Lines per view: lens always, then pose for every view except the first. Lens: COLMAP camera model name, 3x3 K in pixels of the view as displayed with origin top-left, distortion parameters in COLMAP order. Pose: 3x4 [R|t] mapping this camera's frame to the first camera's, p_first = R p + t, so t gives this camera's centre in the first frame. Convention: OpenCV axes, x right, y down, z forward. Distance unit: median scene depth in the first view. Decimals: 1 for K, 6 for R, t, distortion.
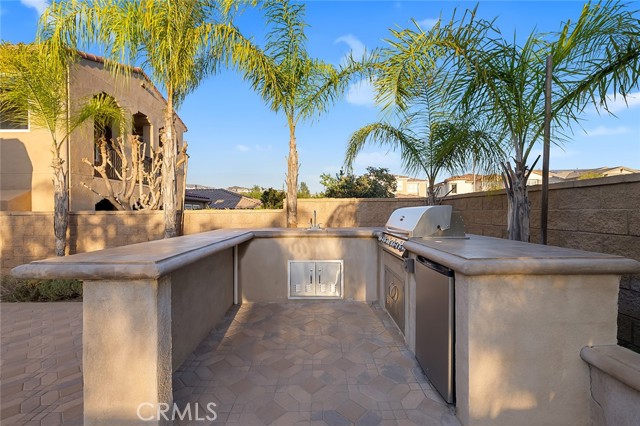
lens RADIAL K [[270.2, 0, 320.0], [0, 270.2, 215.2], [0, 0, 1]] dist [0.000320, -0.000016]
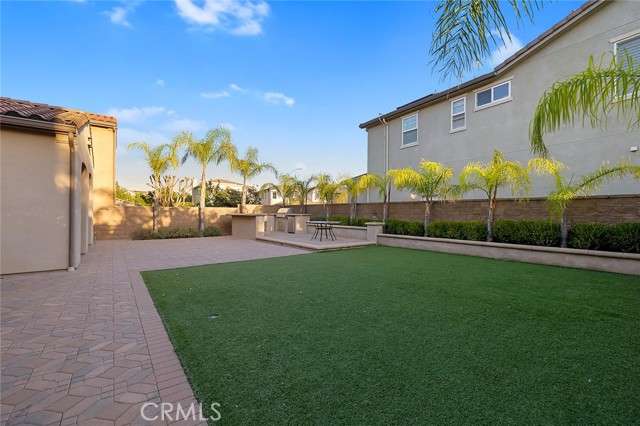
lens RADIAL K [[270.2, 0, 320.2], [0, 270.2, 213.4], [0, 0, 1]] dist [0.000320, -0.000016]
pose [[0.801506, 0.012704, 0.597852, -1.240551], [-0.010859, 0.999919, -0.006689, 0.063501], [-0.597888, -0.001131, 0.801579, -1.973397]]
